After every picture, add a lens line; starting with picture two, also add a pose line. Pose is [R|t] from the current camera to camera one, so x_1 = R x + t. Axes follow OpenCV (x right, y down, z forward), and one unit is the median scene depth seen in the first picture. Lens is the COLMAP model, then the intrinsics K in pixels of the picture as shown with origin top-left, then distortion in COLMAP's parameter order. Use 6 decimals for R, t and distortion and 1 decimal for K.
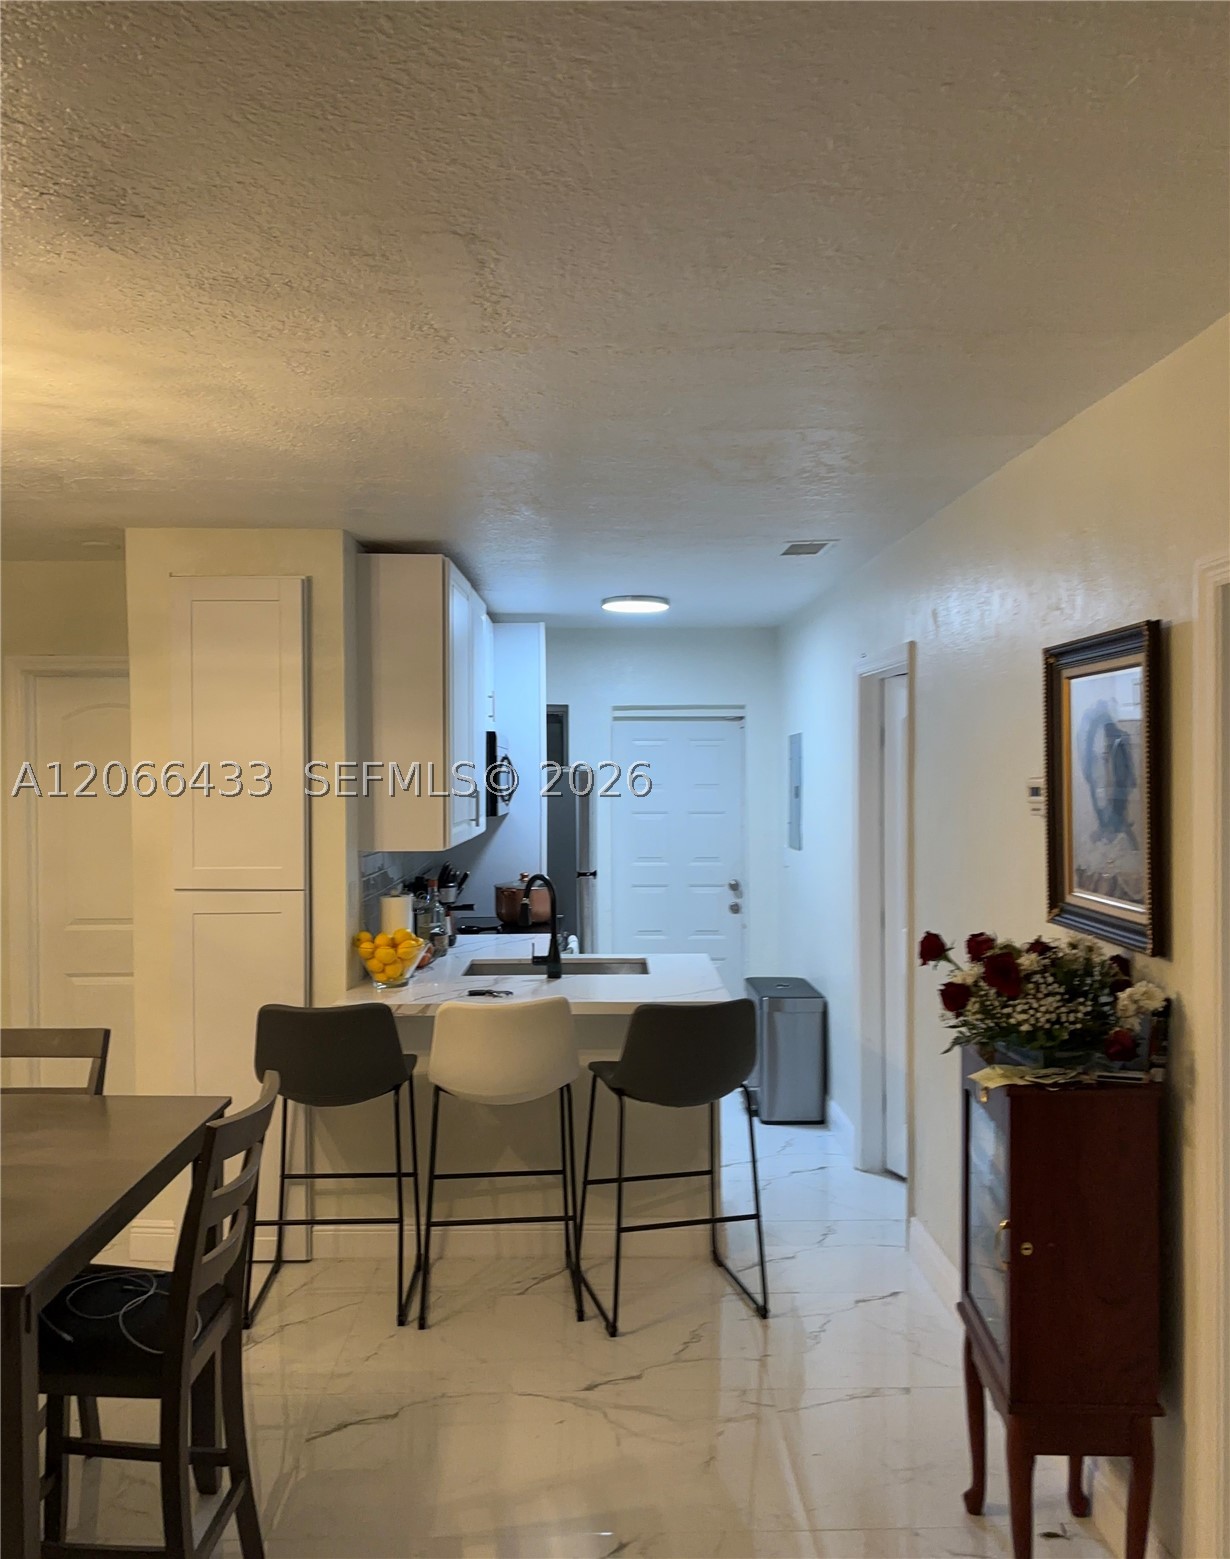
lens RADIAL K [[1310.6, 0, 619.2], [0, 1310.6, 842.4], [0, 0, 1]] dist [0.002656, -0.001027]
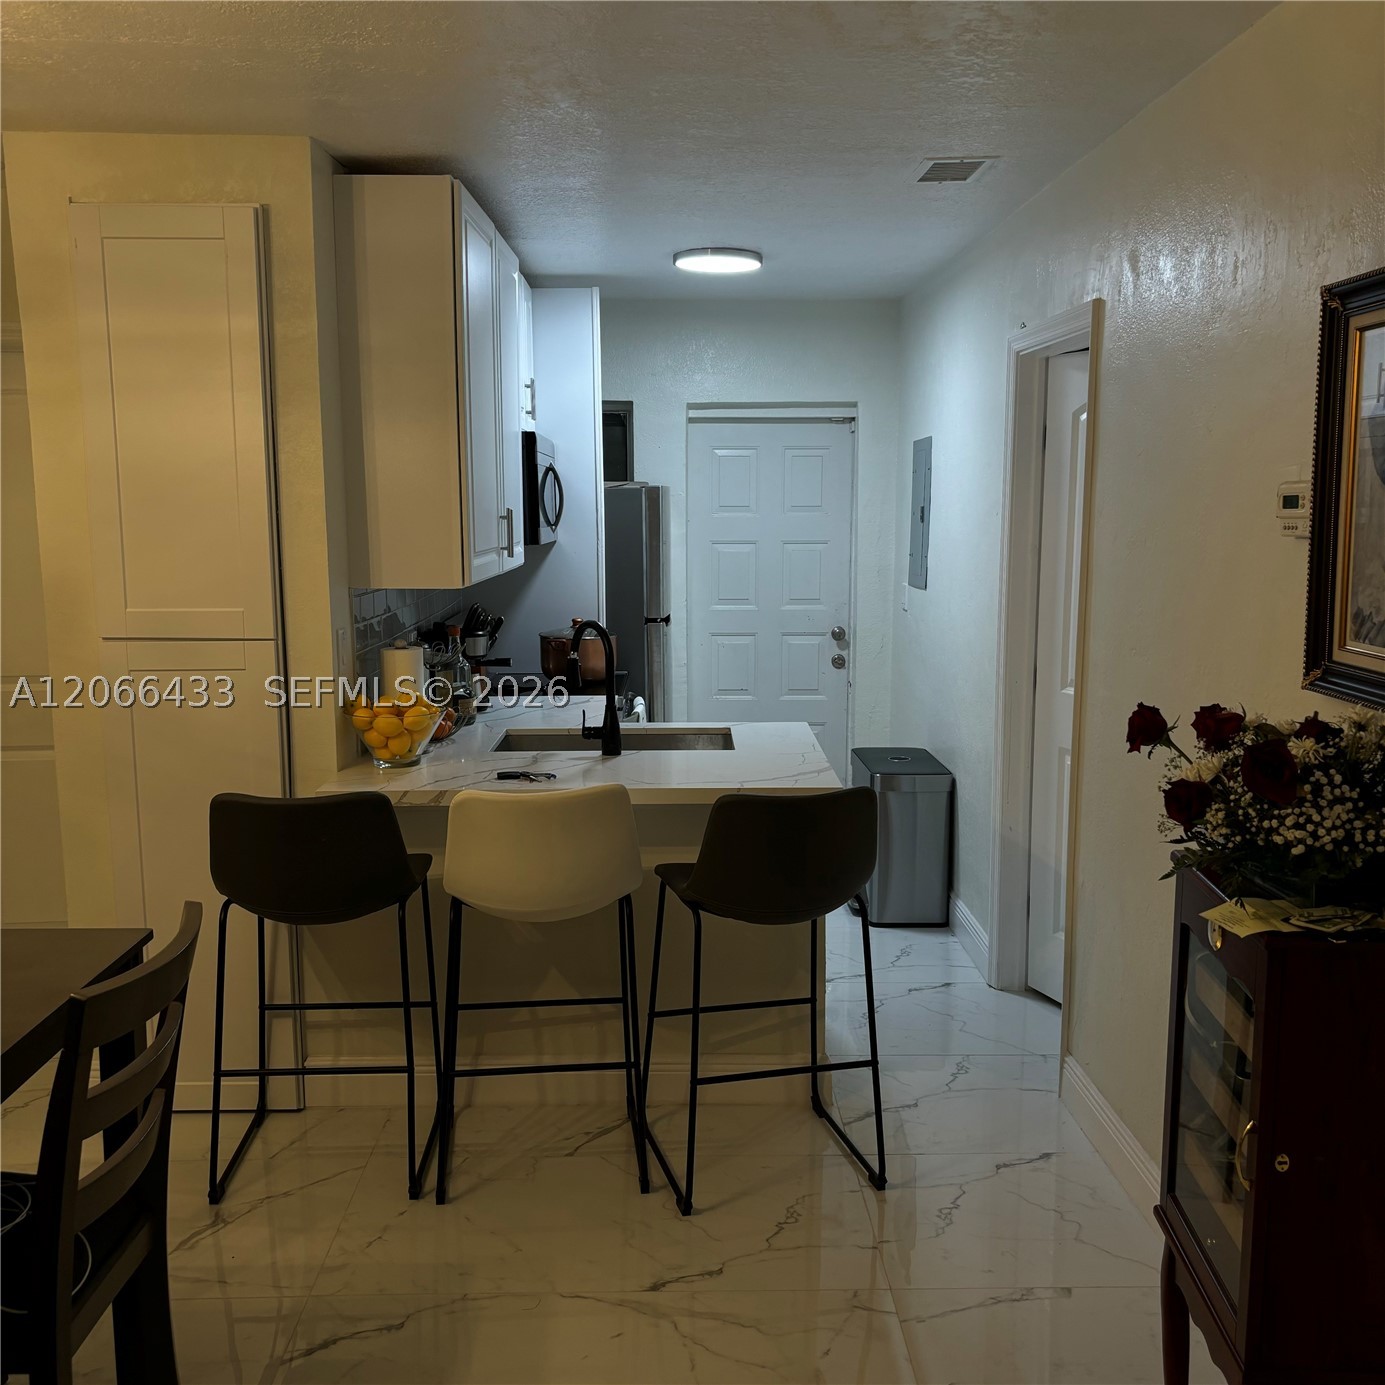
lens RADIAL K [[1199.6, 0, 694.7], [0, 1199.6, 676.1], [0, 0, 1]] dist [0.004374, 0.000717]
pose [[0.999981, 0.002332, -0.005622, 0.003504], [-0.001925, 0.997453, 0.071305, 0.007528], [0.005774, -0.071293, 0.997439, 0.311354]]
